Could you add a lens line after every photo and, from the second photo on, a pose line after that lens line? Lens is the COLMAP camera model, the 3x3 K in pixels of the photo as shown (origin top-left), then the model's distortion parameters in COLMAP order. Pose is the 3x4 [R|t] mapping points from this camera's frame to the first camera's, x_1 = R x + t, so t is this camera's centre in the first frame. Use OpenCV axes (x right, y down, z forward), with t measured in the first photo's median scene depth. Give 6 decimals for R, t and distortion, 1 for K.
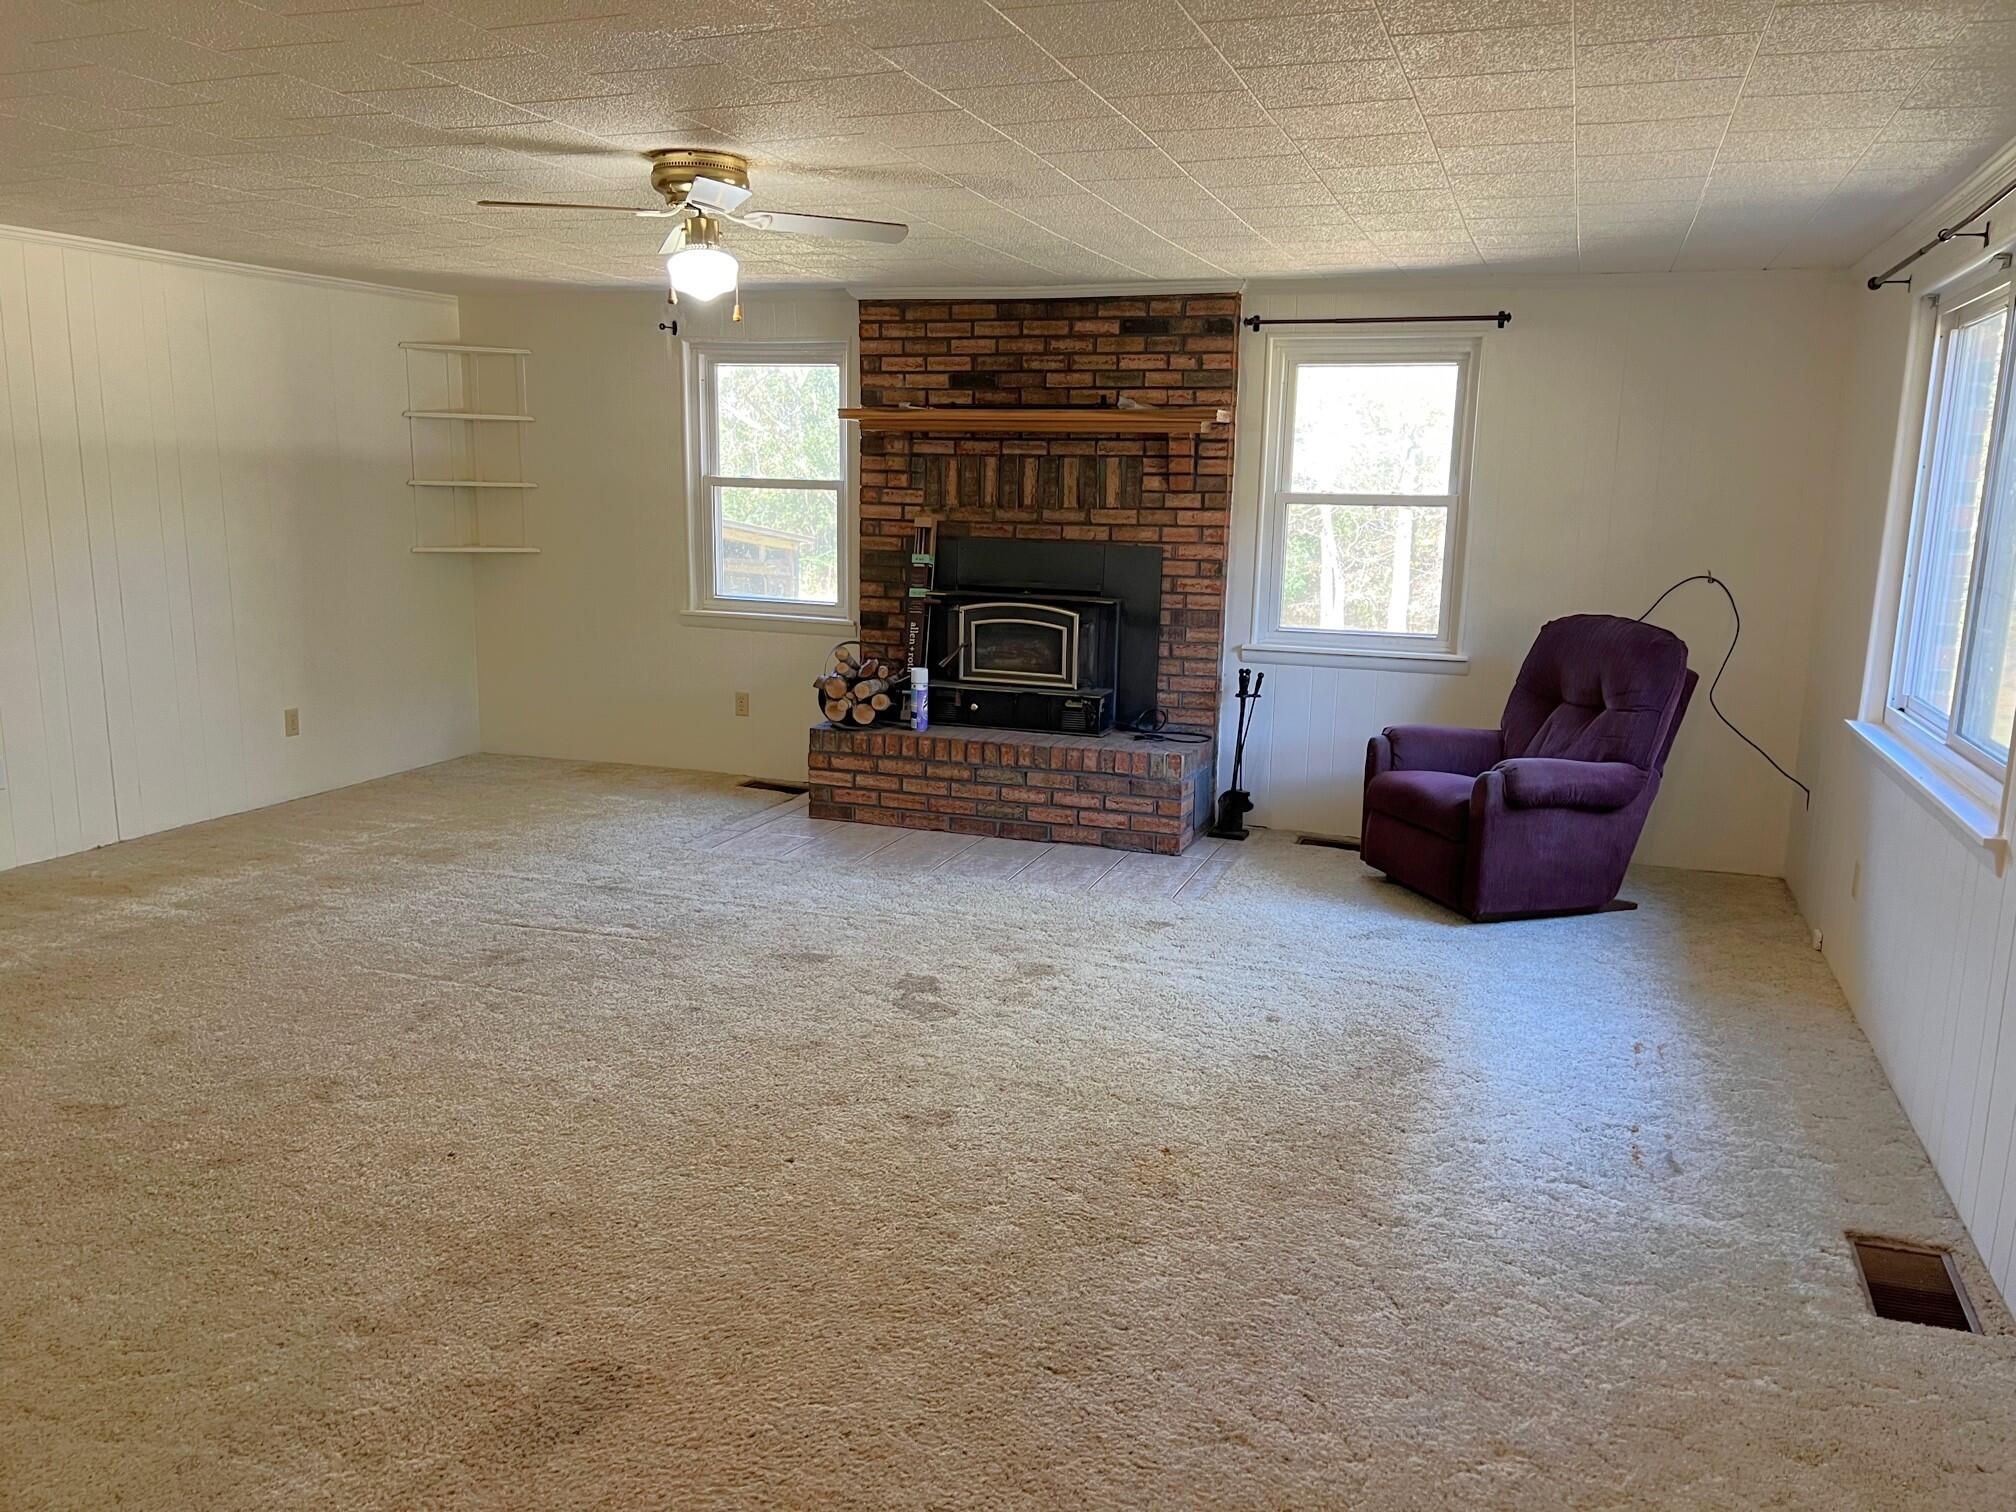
lens RADIAL K [[1517.9, 0, 1012.7], [0, 1517.9, 783.8], [0, 0, 1]] dist [0.068015, -0.078682]
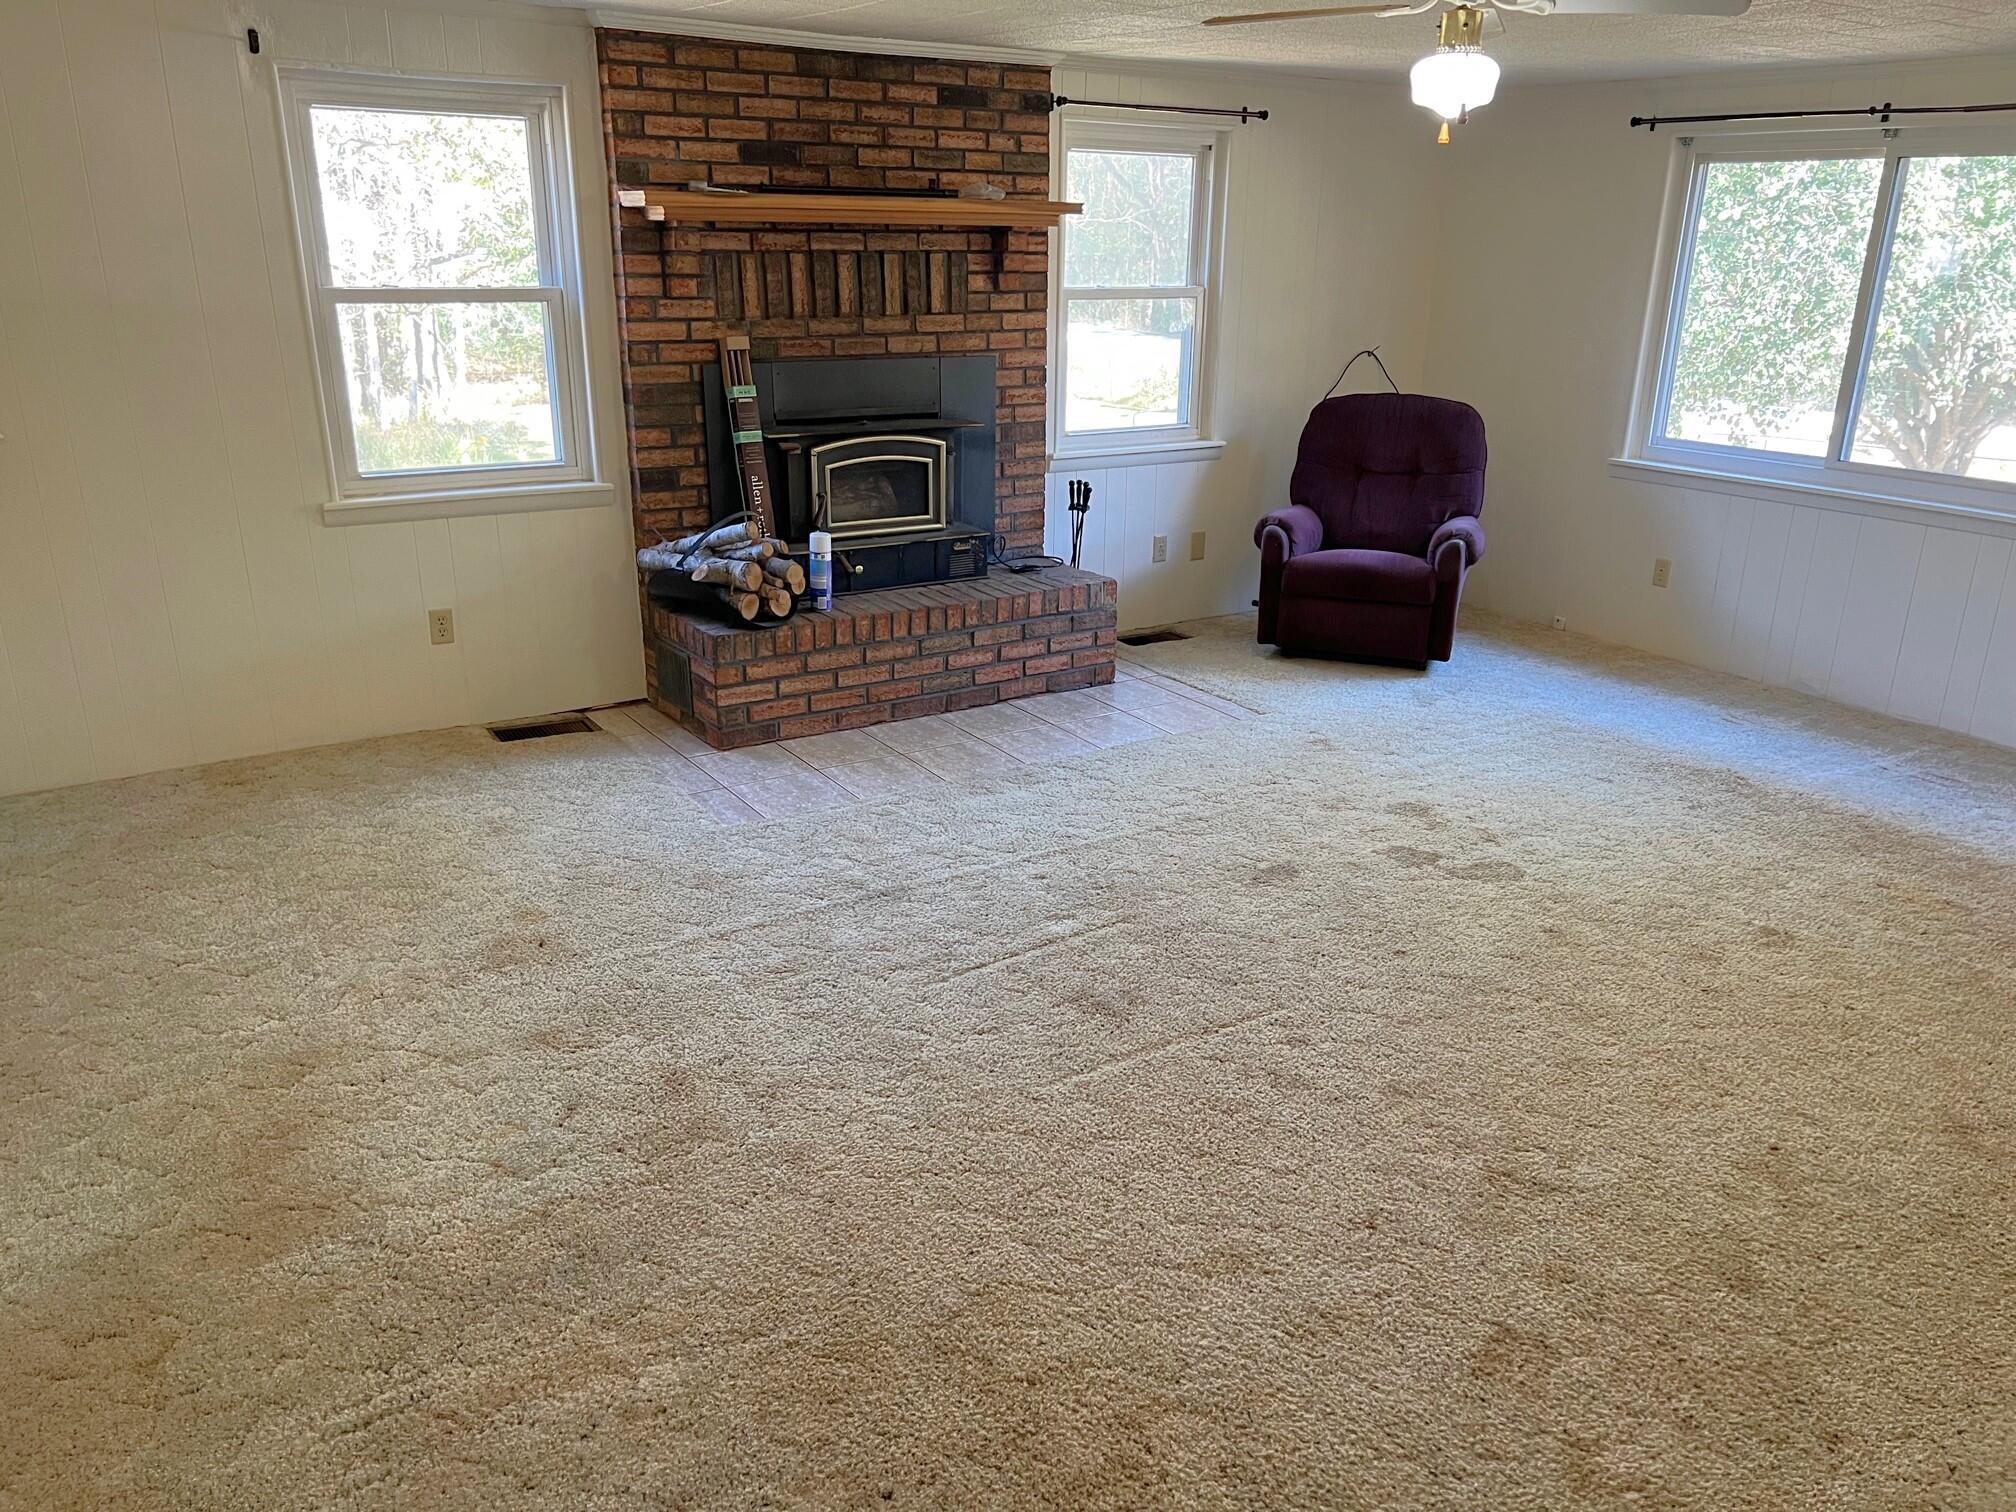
lens RADIAL K [[1581.6, 0, 1008.0], [0, 1581.6, 756.0], [0, 0, 1]] dist [0.054952, -0.096135]
pose [[0.600788, -0.263022, 0.754899, -0.661237], [0.154622, 0.964724, 0.213073, -0.125086], [-0.784312, -0.011288, 0.620264, 0.407146]]
